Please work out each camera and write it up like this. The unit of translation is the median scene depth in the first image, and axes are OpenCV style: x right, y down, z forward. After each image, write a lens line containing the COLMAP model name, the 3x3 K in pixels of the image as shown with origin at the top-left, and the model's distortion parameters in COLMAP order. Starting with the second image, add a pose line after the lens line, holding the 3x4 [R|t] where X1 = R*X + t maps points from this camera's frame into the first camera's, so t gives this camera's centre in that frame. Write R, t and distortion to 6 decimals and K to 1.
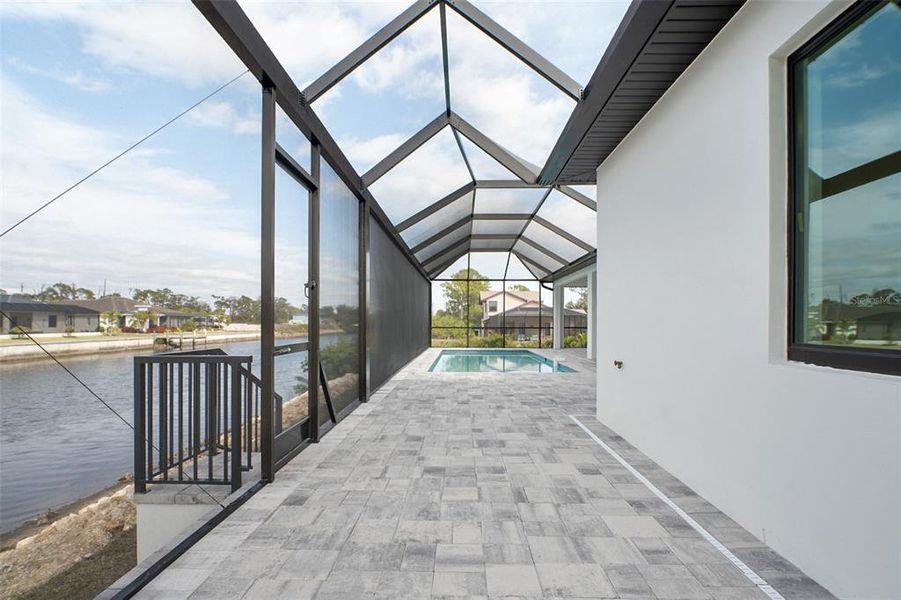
lens RADIAL K [[494.1, 0, 452.4], [0, 494.1, 323.1], [0, 0, 1]] dist [-0.000443, 0.000005]
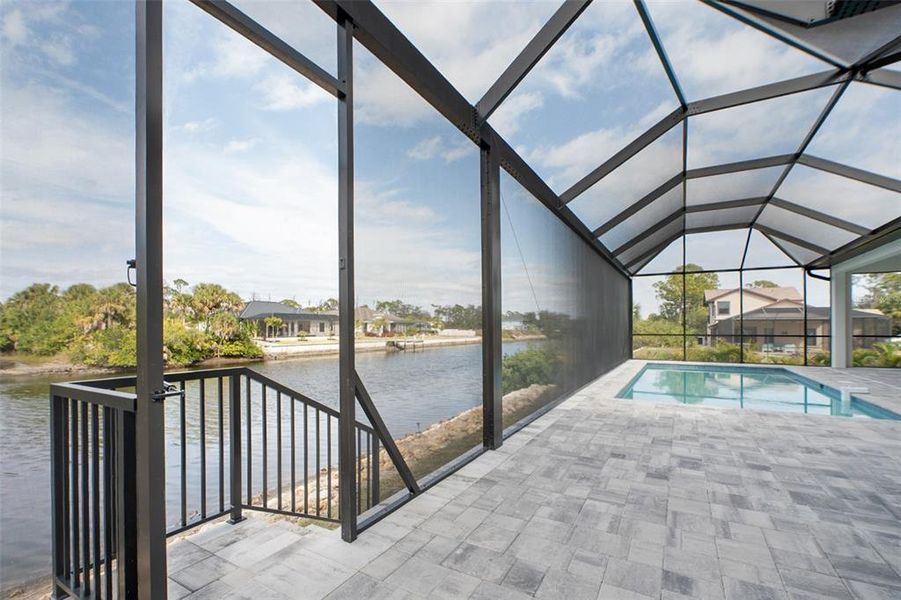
lens RADIAL K [[414.4, 0, 445.3], [0, 414.4, 321.5], [0, 0, 1]] dist [-0.010679, 0.000469]
pose [[0.870761, -0.008220, -0.491637, 0.021569], [0.000161, 0.999865, -0.016431, -0.001194], [0.491706, 0.014228, 0.870645, 0.241226]]
